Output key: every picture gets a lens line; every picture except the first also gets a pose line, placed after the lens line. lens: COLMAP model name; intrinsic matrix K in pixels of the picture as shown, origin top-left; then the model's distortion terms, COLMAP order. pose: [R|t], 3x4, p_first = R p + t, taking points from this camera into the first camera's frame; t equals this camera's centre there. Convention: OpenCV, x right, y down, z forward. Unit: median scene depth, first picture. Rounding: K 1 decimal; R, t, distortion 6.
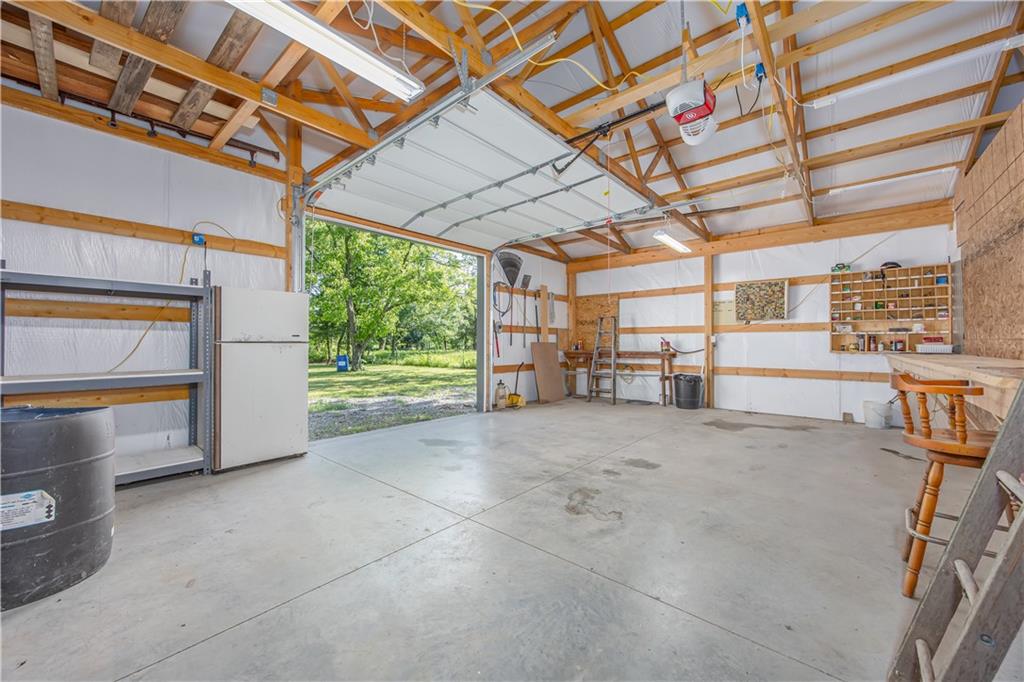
lens RADIAL K [[394.9, 0, 513.5], [0, 394.9, 342.0], [0, 0, 1]] dist [-0.001108, 0.000348]
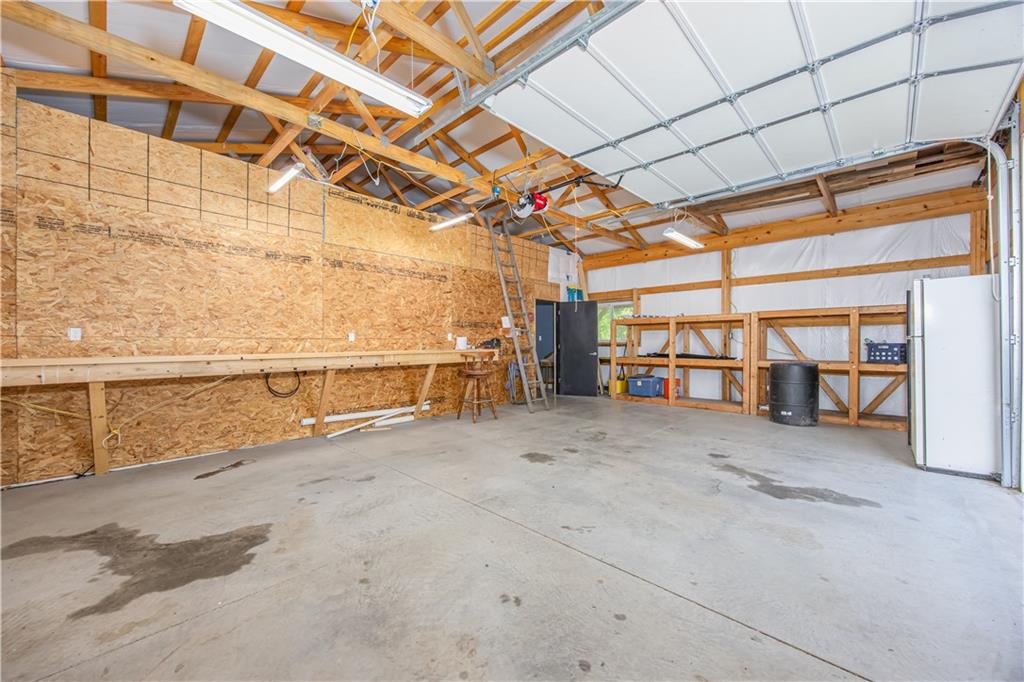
lens RADIAL K [[394.9, 0, 510.2], [0, 394.9, 340.8], [0, 0, 1]] dist [-0.001108, 0.000348]
pose [[-0.998284, 0.004686, 0.058377, 0.334052], [0.004055, 0.999932, -0.010927, 0.017105], [-0.058425, -0.010672, -0.998235, 2.036788]]
